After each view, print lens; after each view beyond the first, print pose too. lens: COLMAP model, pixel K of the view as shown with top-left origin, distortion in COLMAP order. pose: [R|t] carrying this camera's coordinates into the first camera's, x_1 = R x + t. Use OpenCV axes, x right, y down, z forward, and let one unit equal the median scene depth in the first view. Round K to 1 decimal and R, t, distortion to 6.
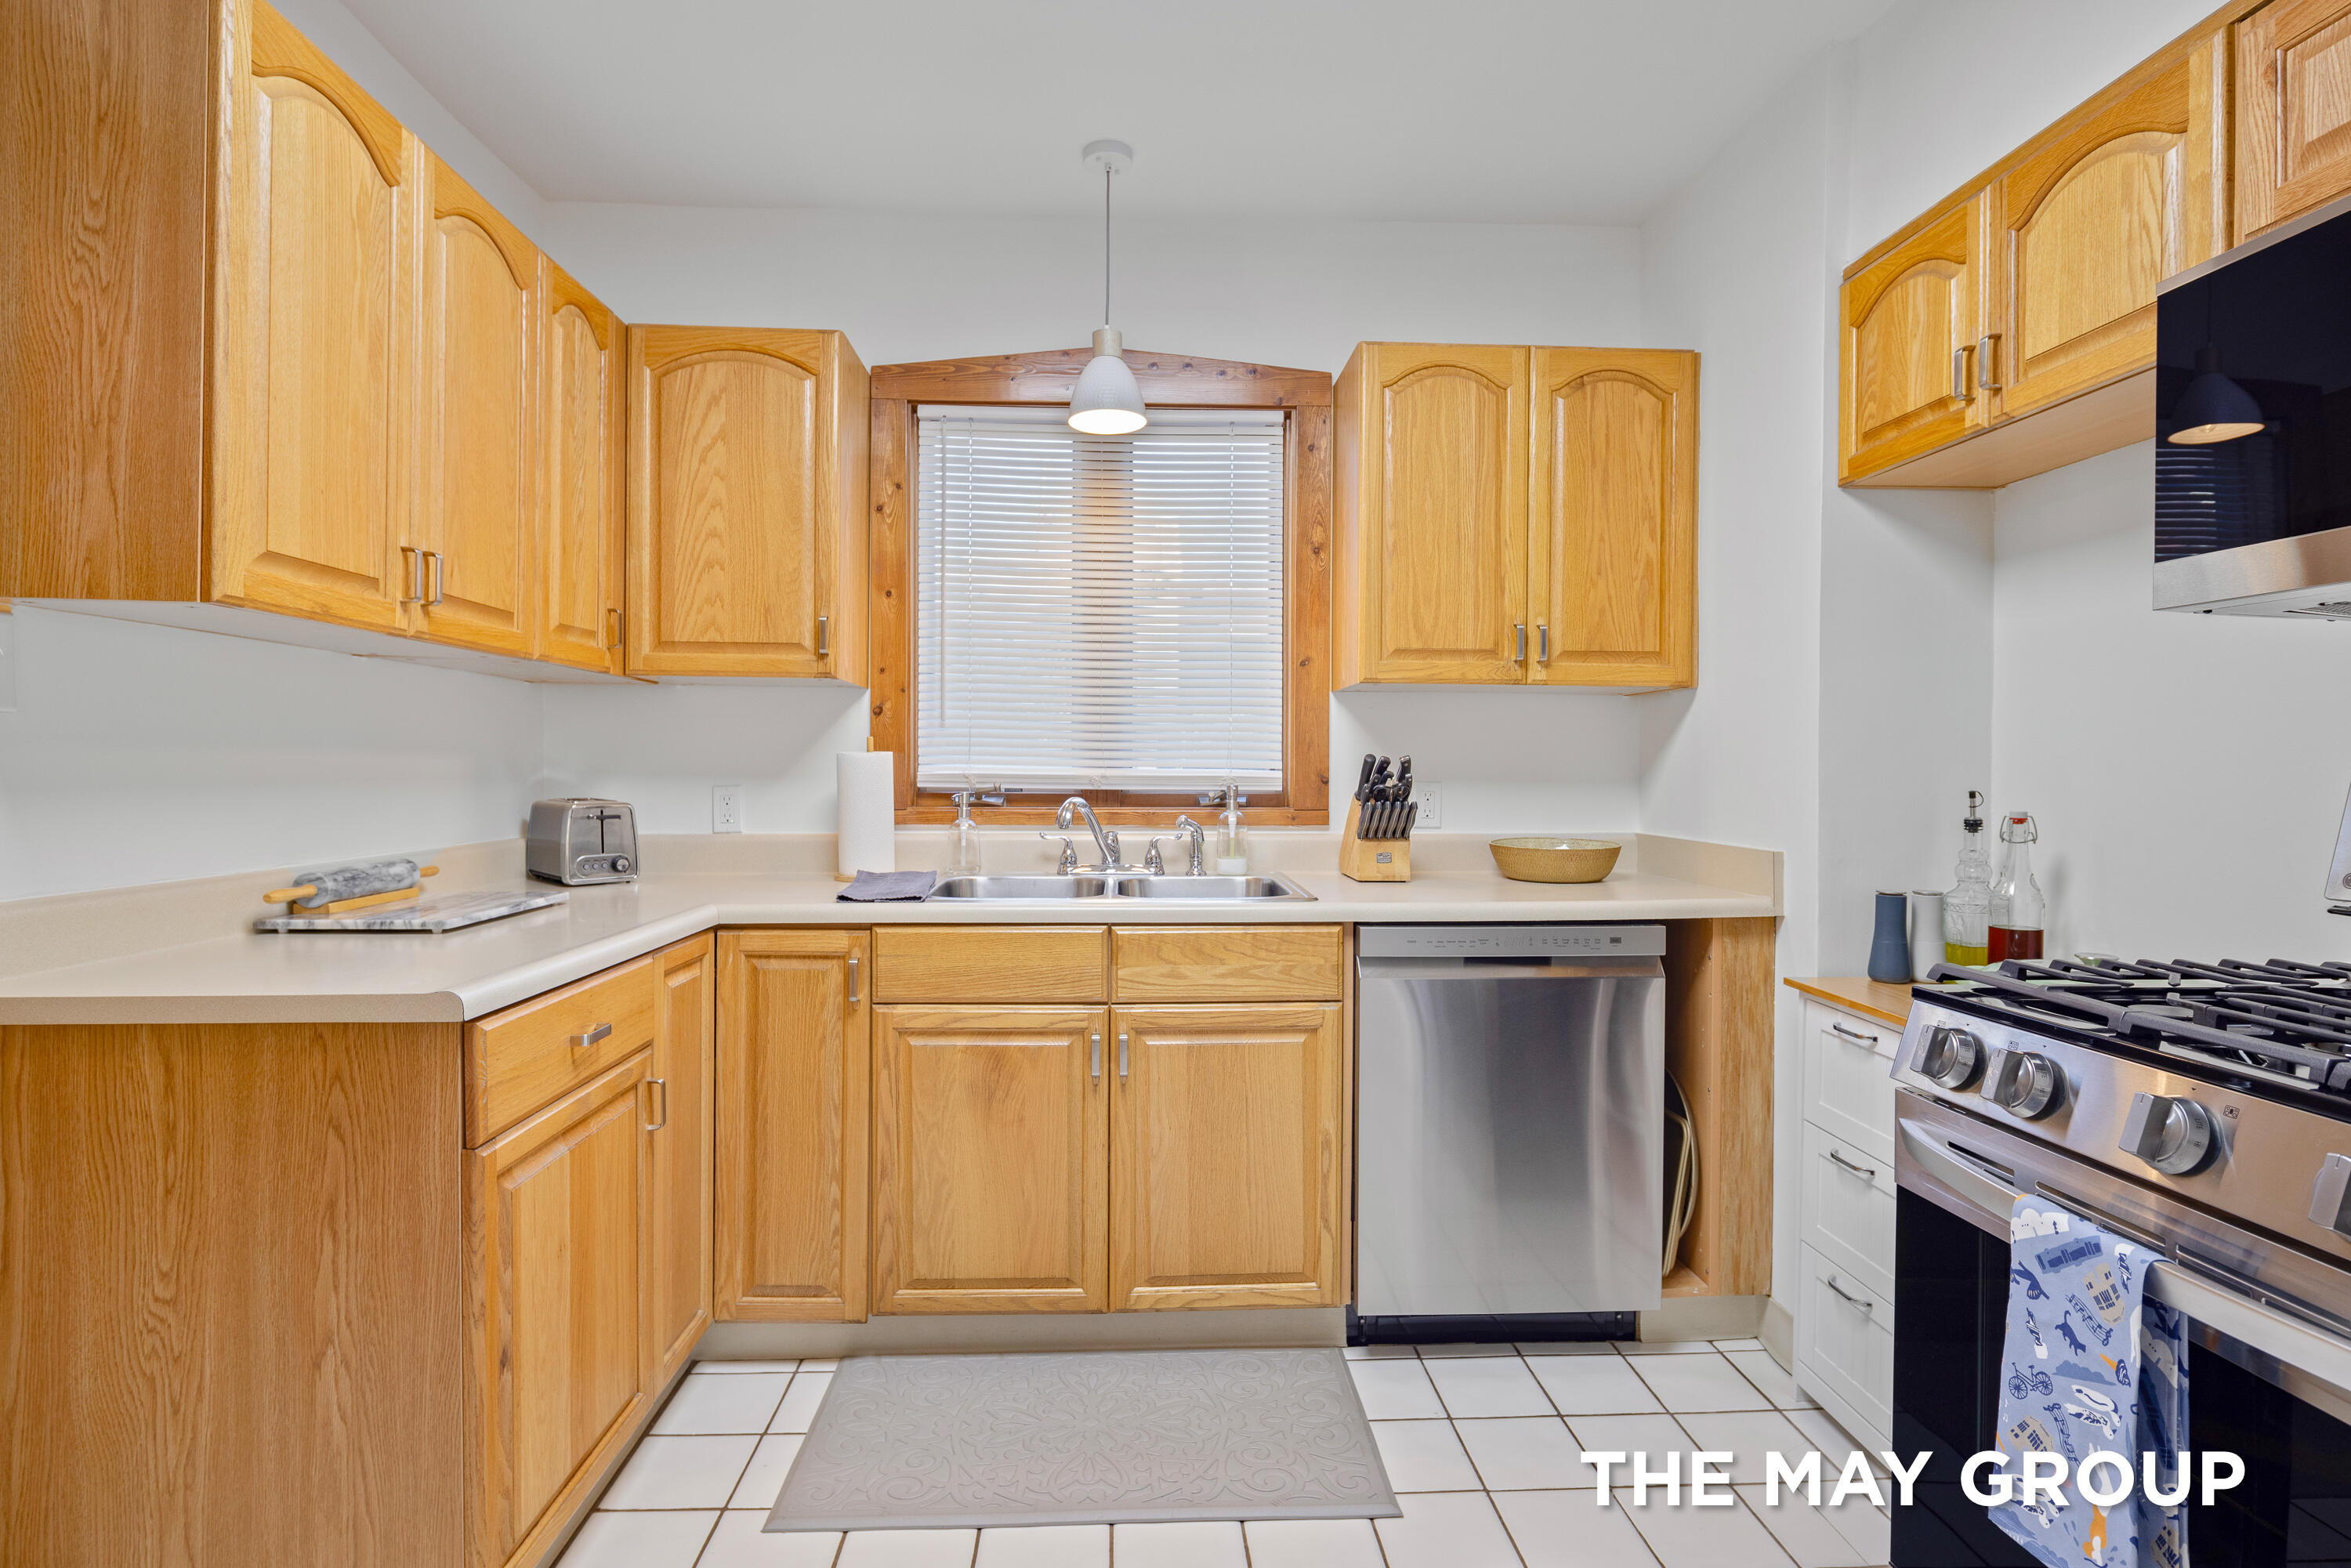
lens RADIAL K [[1158.1, 0, 1175.5], [0, 1158.1, 784.0], [0, 0, 1]] dist [0.004193, -0.004637]
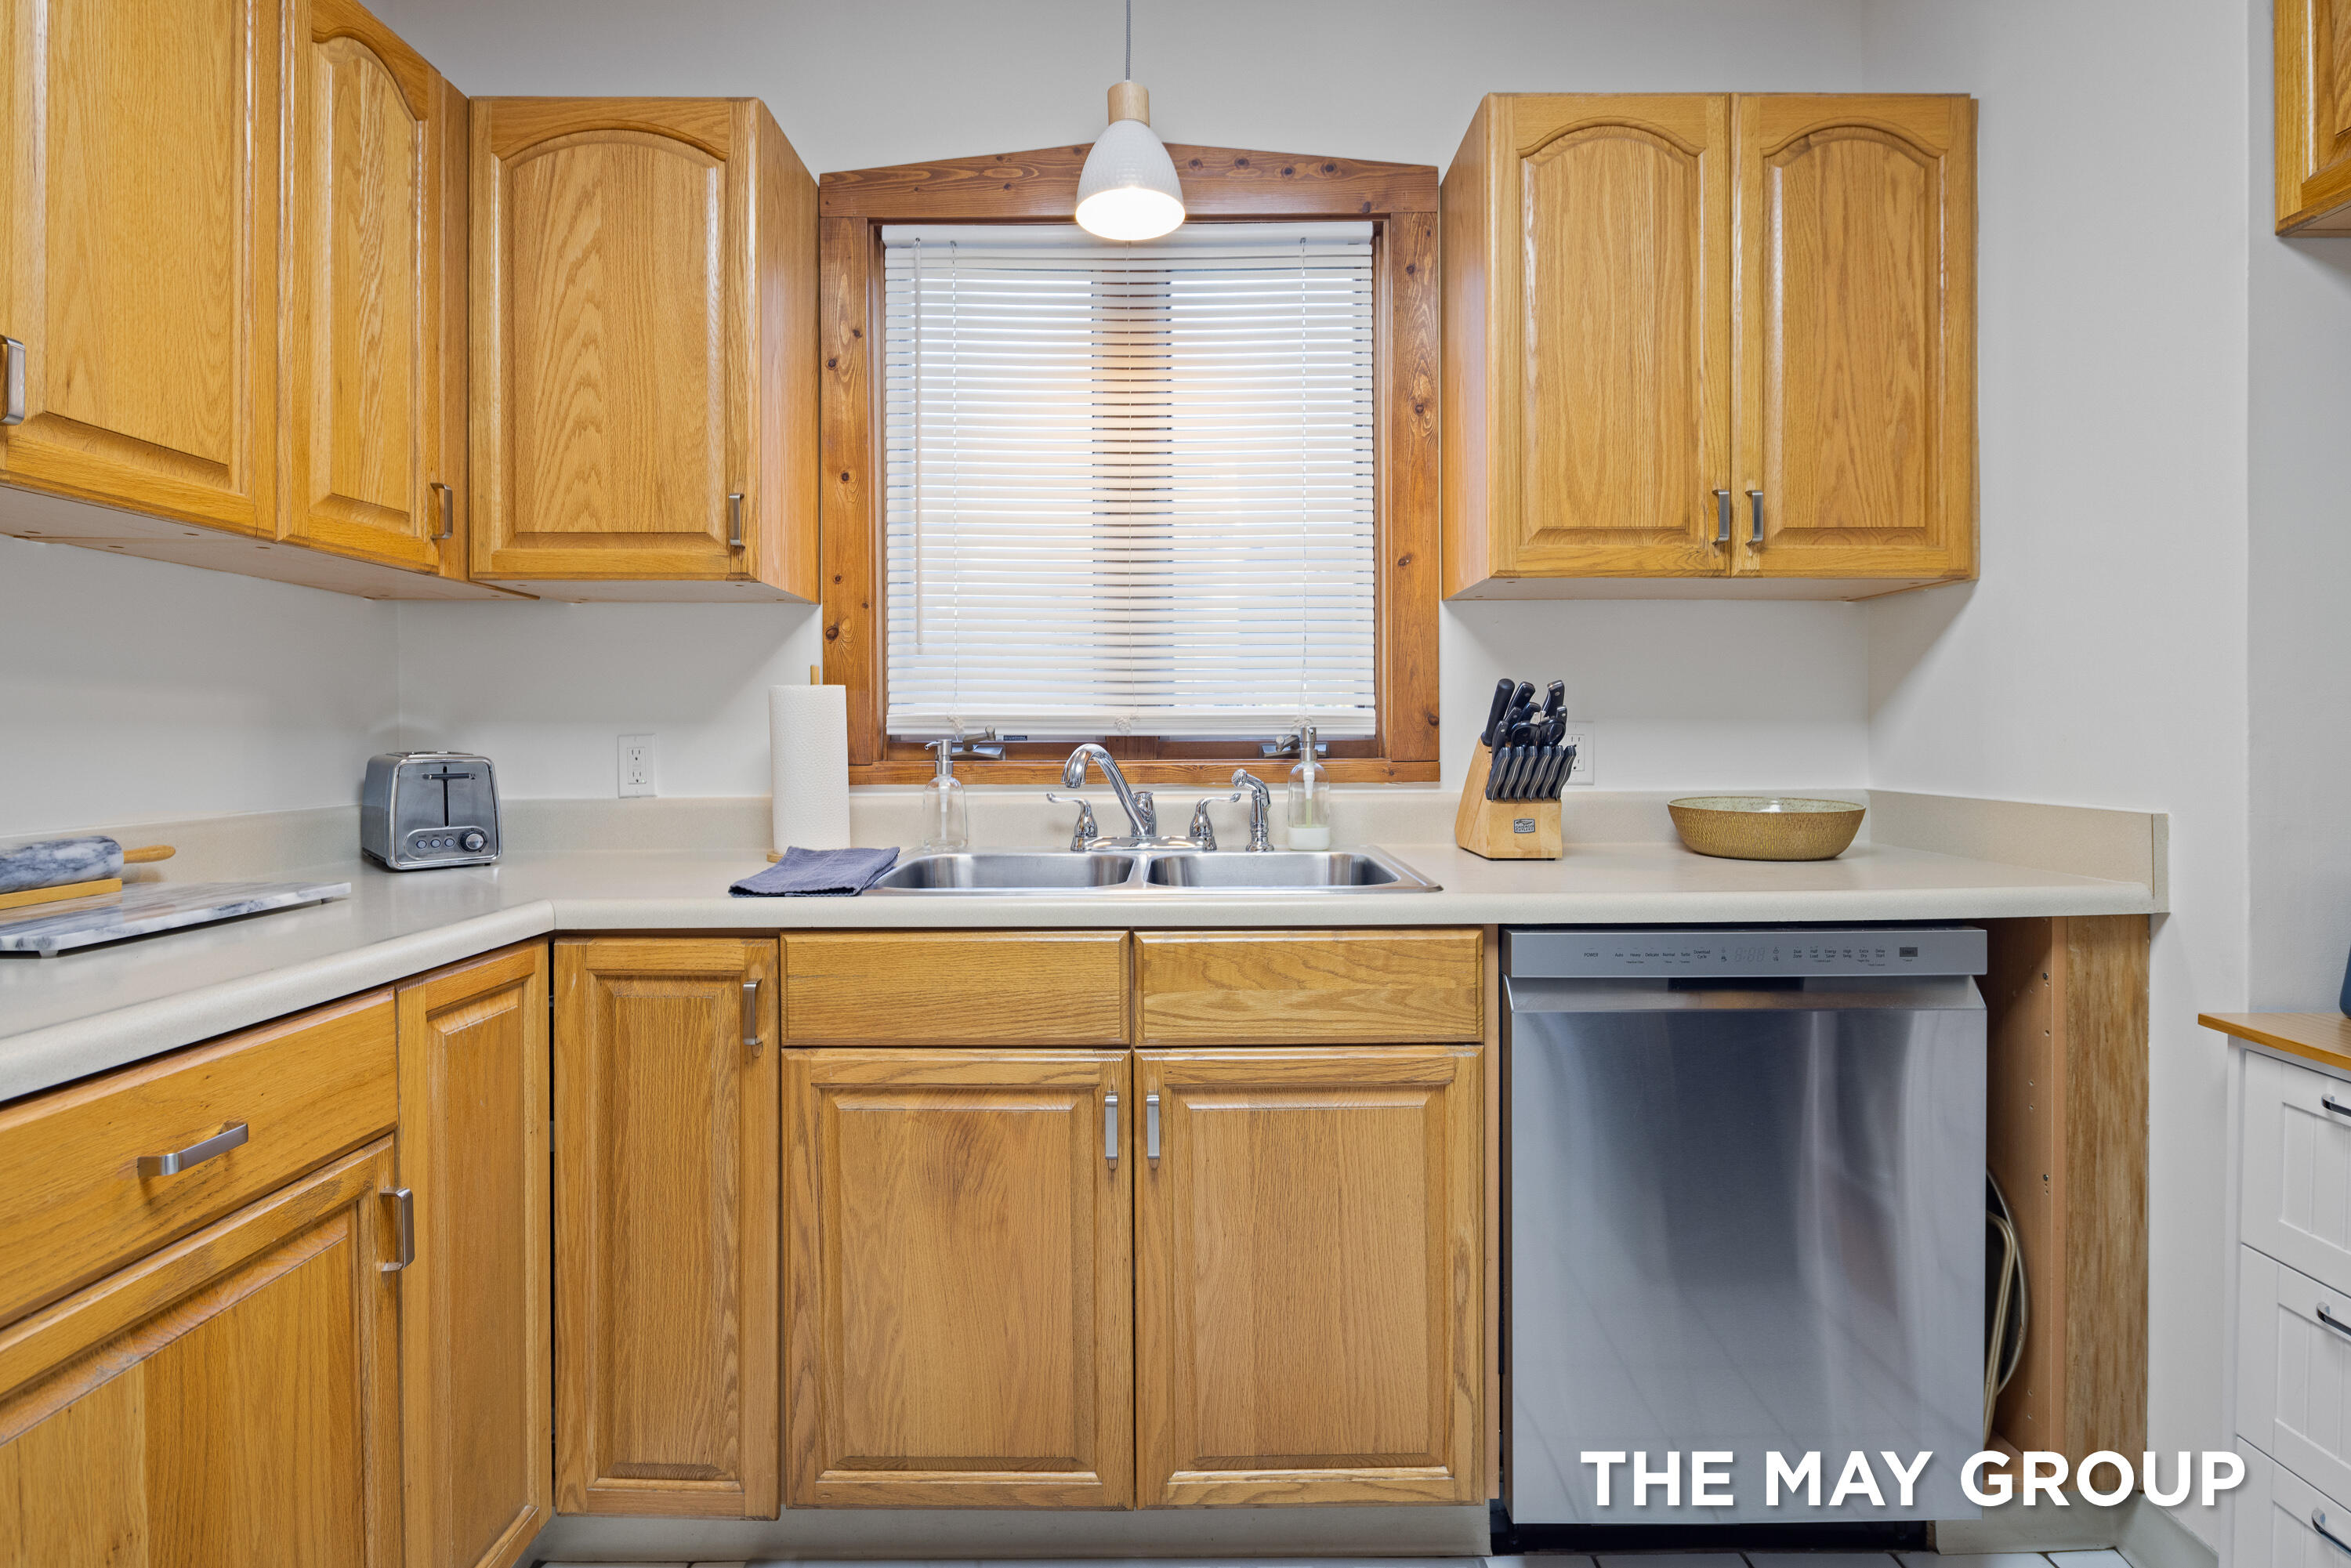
lens RADIAL K [[1145.8, 0, 1180.2], [0, 1145.8, 743.5], [0, 0, 1]] dist [0.001677, -0.000716]
pose [[0.998745, -0.008983, -0.049273, 0.004758], [0.008670, 0.999941, -0.006565, 0.018781], [0.049330, 0.006130, 0.998764, 0.336759]]
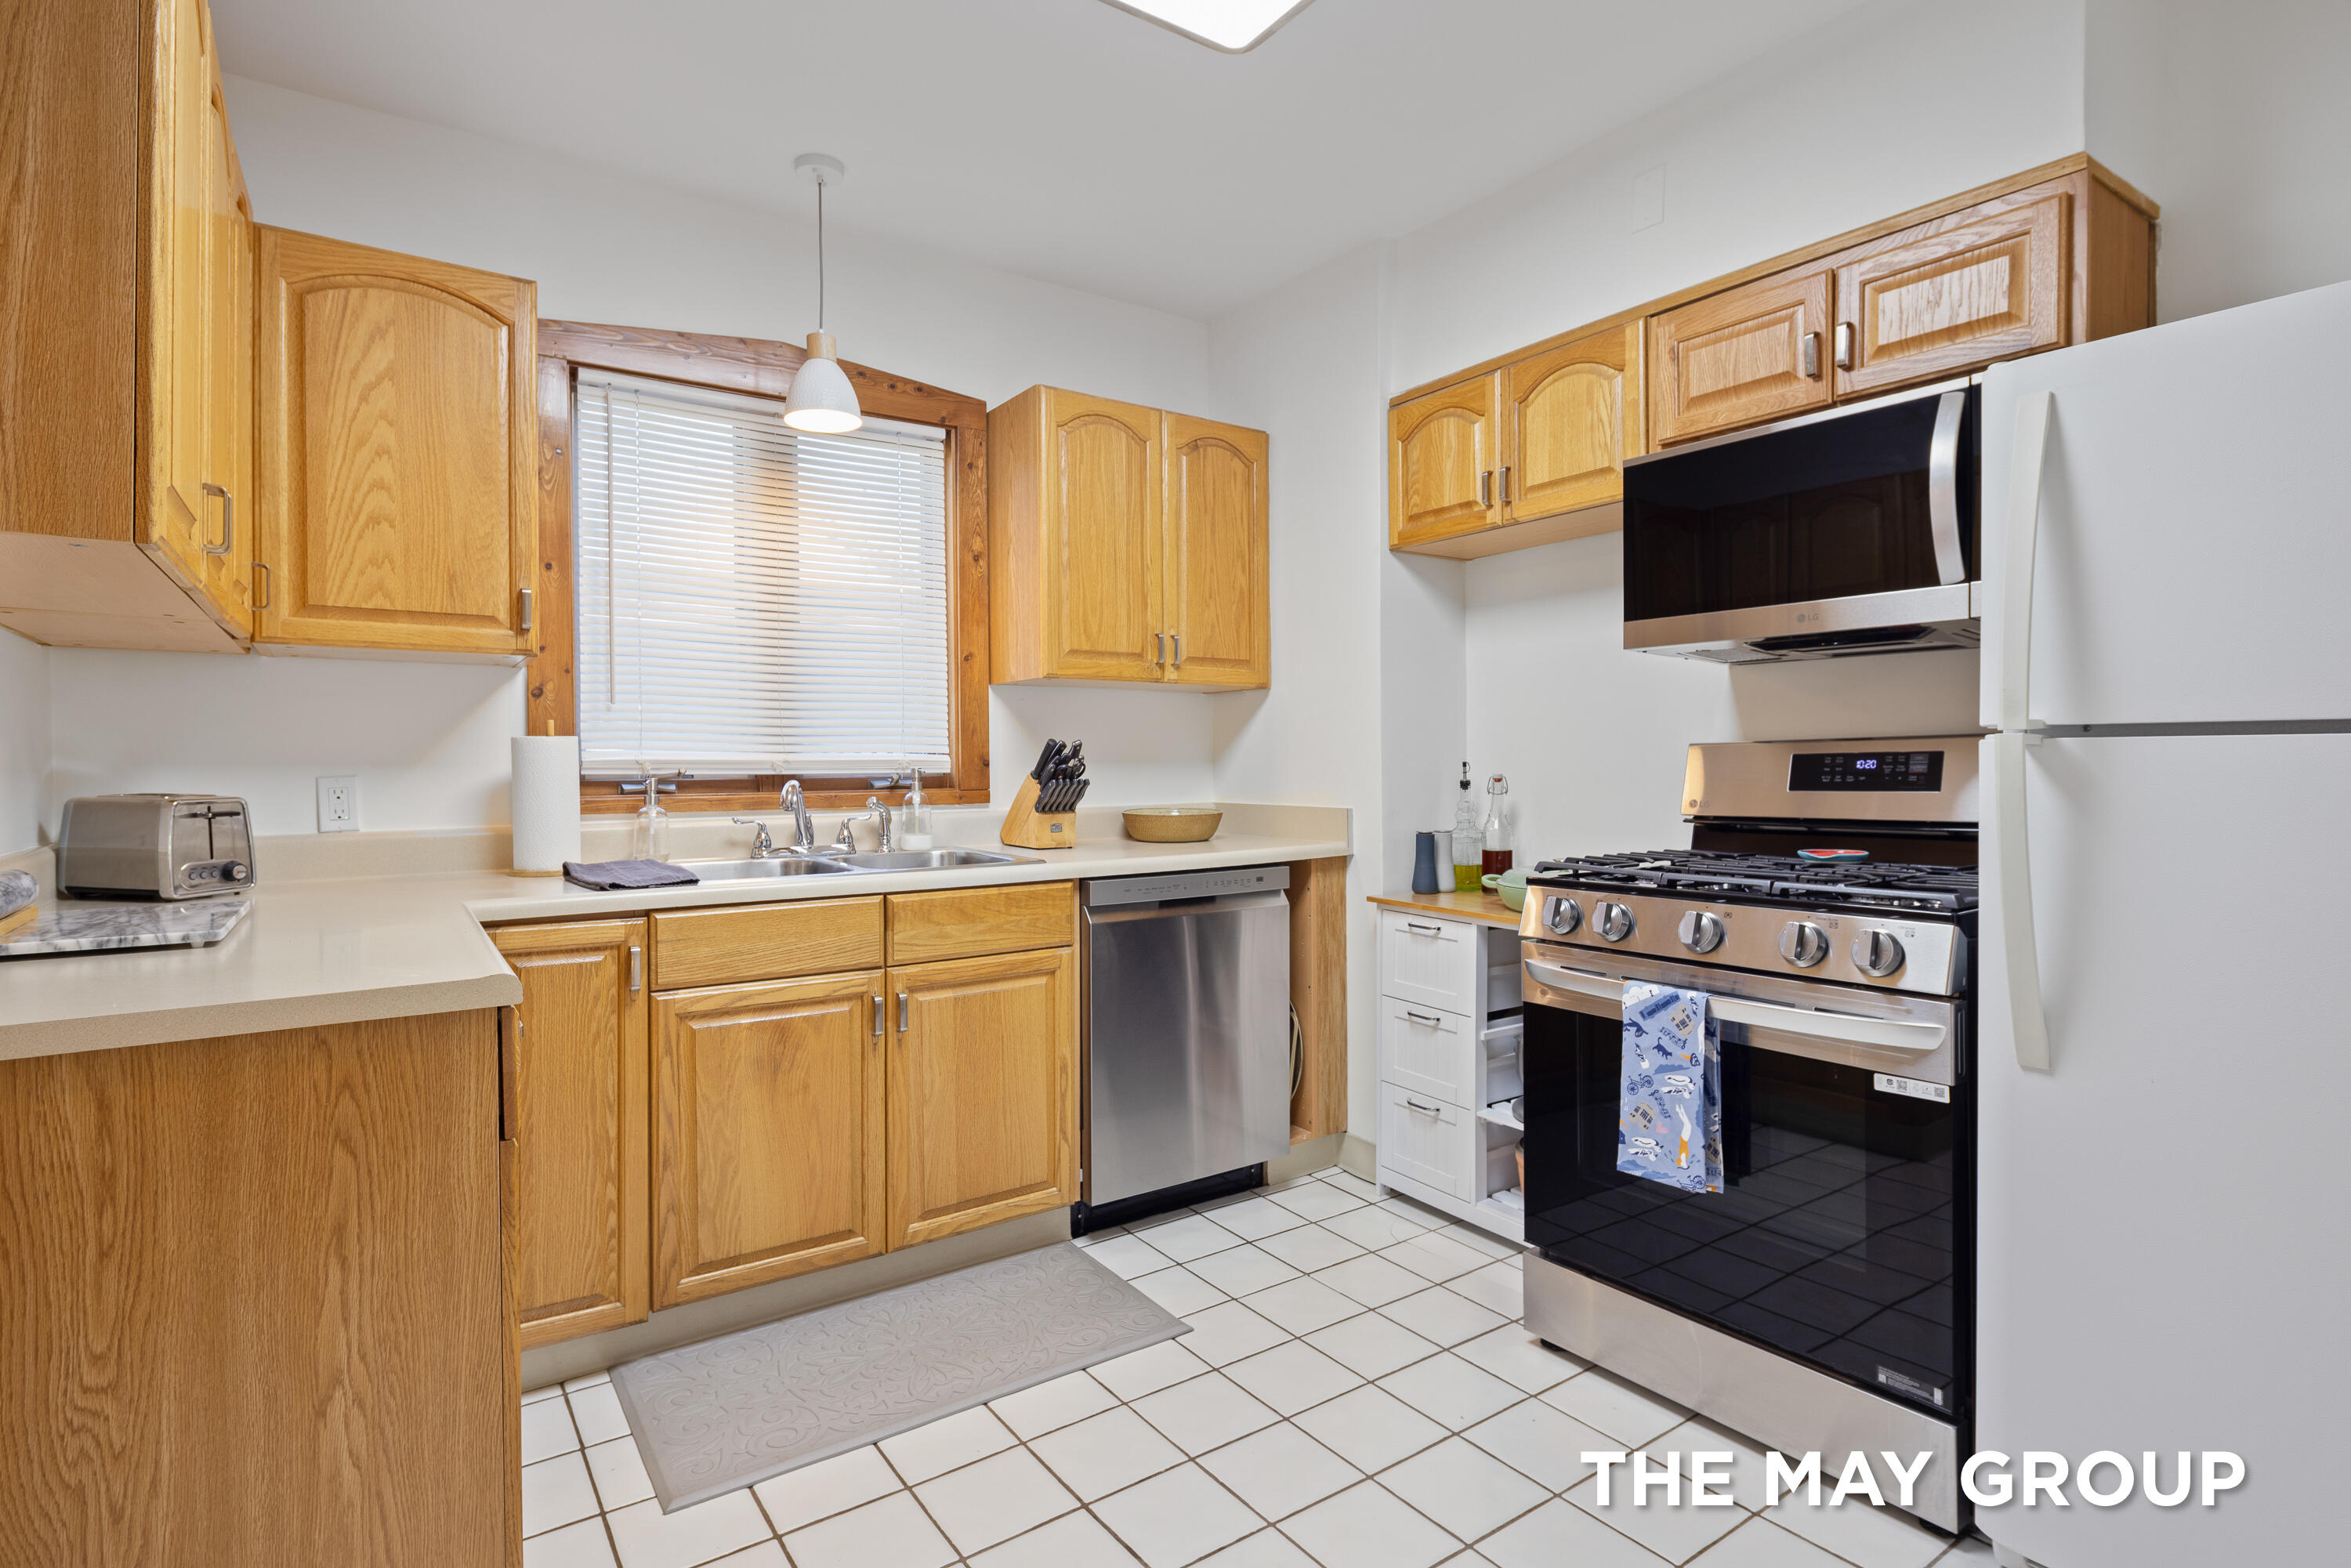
lens RADIAL K [[1158.7, 0, 1182.6], [0, 1158.7, 776.6], [0, 0, 1]] dist [0.003779, -0.004220]
pose [[0.845376, -0.016660, 0.533911, -0.393532], [0.018775, 0.999823, 0.001469, 0.015012], [-0.533841, 0.008783, 0.845539, -0.065542]]
